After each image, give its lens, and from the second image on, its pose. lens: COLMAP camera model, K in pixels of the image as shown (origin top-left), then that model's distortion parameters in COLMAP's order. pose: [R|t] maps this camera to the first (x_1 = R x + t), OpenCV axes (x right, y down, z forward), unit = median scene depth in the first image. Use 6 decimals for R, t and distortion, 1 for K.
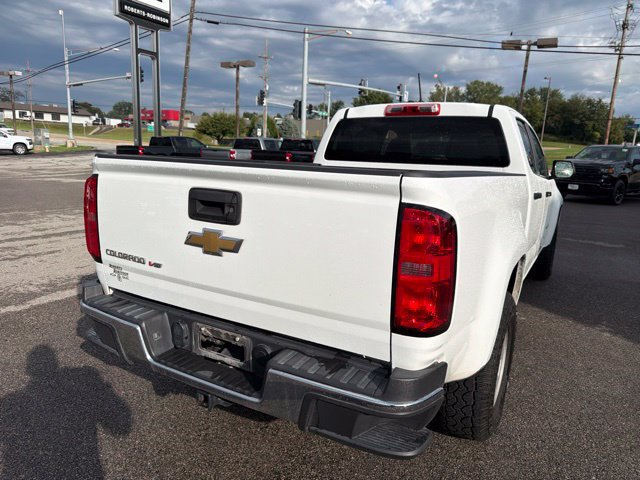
lens RADIAL K [[455.0, 0, 322.7], [0, 455.0, 238.9], [0, 0, 1]] dist [0.020923, -0.022247]
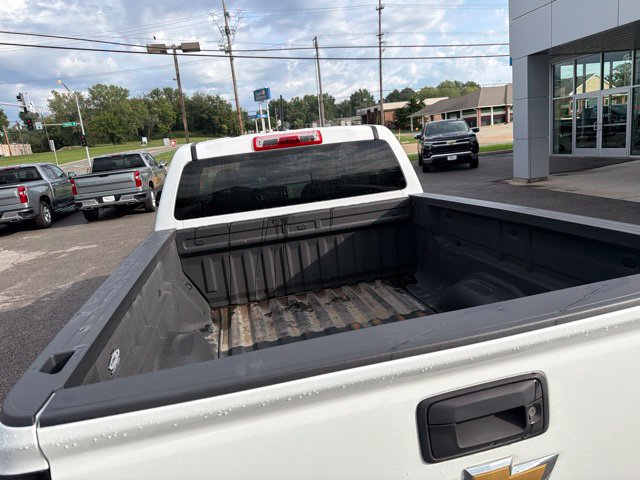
lens RADIAL K [[452.5, 0, 324.7], [0, 452.5, 239.0], [0, 0, 1]] dist [0.023153, -0.026282]
pose [[0.727670, -0.263438, 0.633322, -0.045778], [0.264369, 0.959688, 0.095440, -0.025236], [-0.632934, 0.097982, 0.767980, 0.051974]]
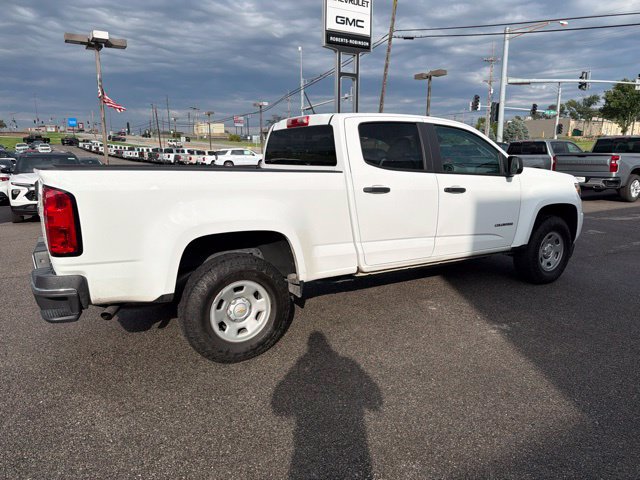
lens RADIAL K [[452.5, 0, 324.7], [0, 452.5, 239.0], [0, 0, 1]] dist [0.023153, -0.026282]
pose [[0.880647, 0.045034, -0.471628, 0.125852], [-0.052842, 0.998597, -0.003317, 0.005560], [0.470817, 0.027843, 0.881791, -0.007574]]
